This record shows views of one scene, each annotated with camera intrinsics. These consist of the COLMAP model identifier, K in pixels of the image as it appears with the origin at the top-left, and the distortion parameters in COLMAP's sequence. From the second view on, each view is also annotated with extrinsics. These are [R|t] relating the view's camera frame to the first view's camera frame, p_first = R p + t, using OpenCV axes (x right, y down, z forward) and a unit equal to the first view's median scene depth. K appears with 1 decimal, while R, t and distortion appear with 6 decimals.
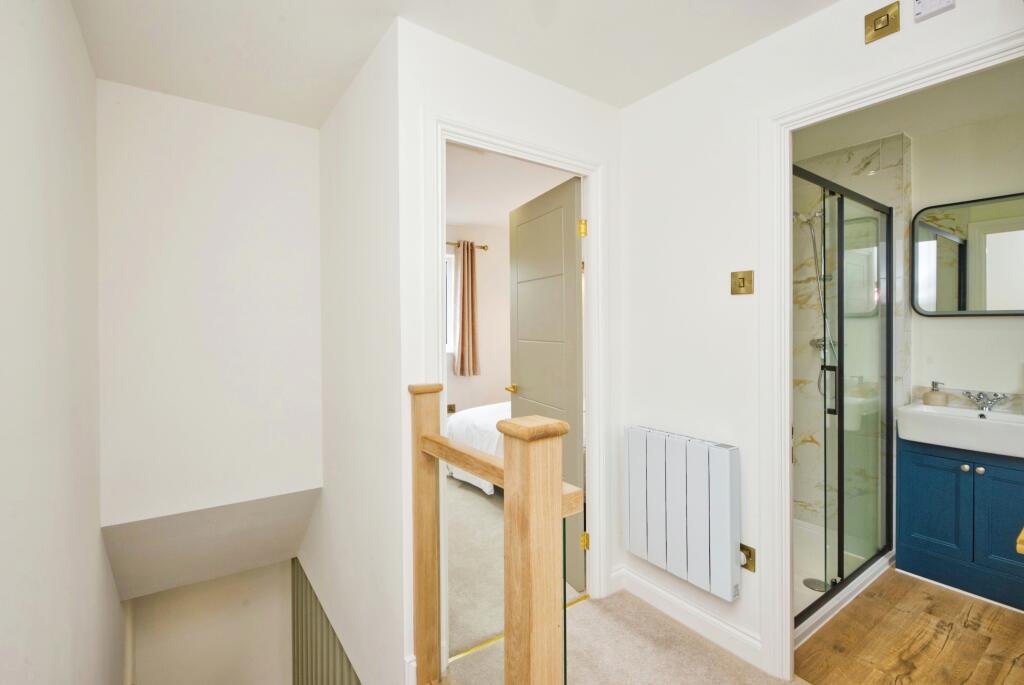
lens RADIAL K [[462.2, 0, 513.0], [0, 462.2, 336.5], [0, 0, 1]] dist [-0.000630, -0.000051]
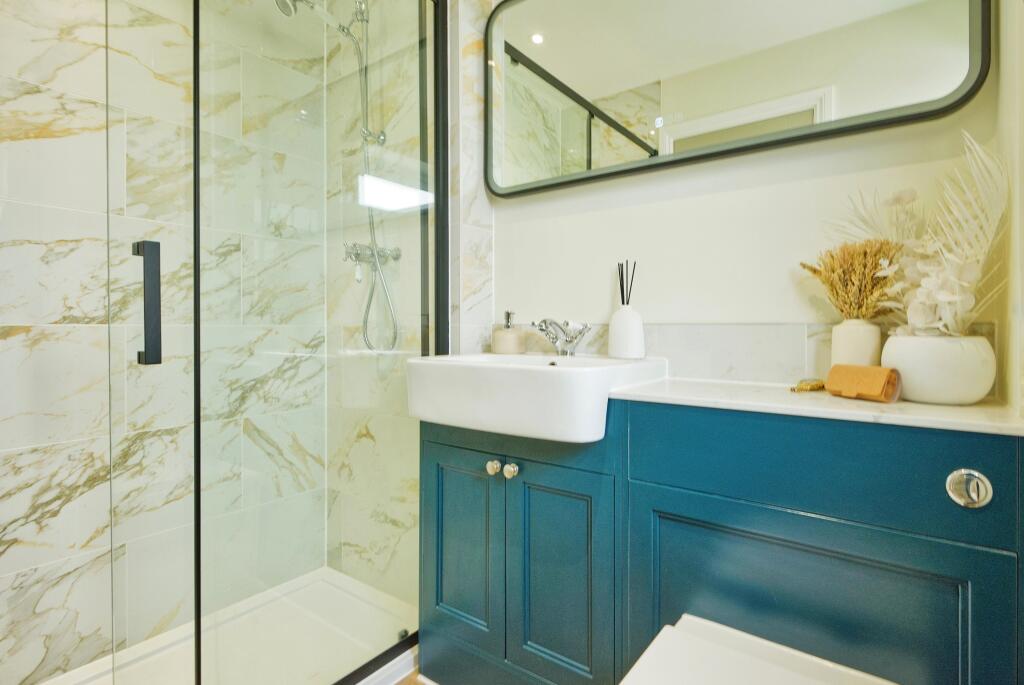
lens RADIAL K [[509.3, 0, 514.1], [0, 509.3, 336.9], [0, 0, 1]] dist [-0.010542, -0.000631]
pose [[0.954611, -0.005343, 0.297806, 0.996746], [0.006573, 0.999974, -0.003129, 0.174307], [-0.297782, 0.004944, 0.954621, 0.564908]]
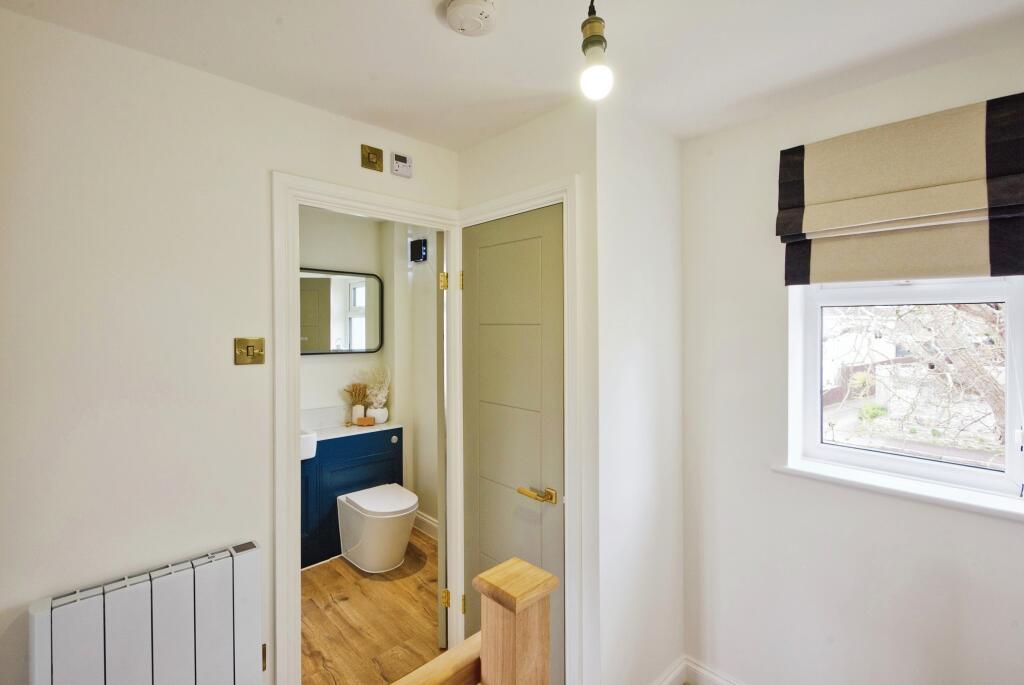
lens RADIAL K [[478.3, 0, 513.3], [0, 478.3, 324.5], [0, 0, 1]] dist [0.000481, 0.000122]
pose [[-0.136042, -0.002540, 0.990700, -0.462749], [0.012581, 0.999912, 0.004291, -0.162154], [-0.990623, 0.013048, -0.135998, 0.615779]]
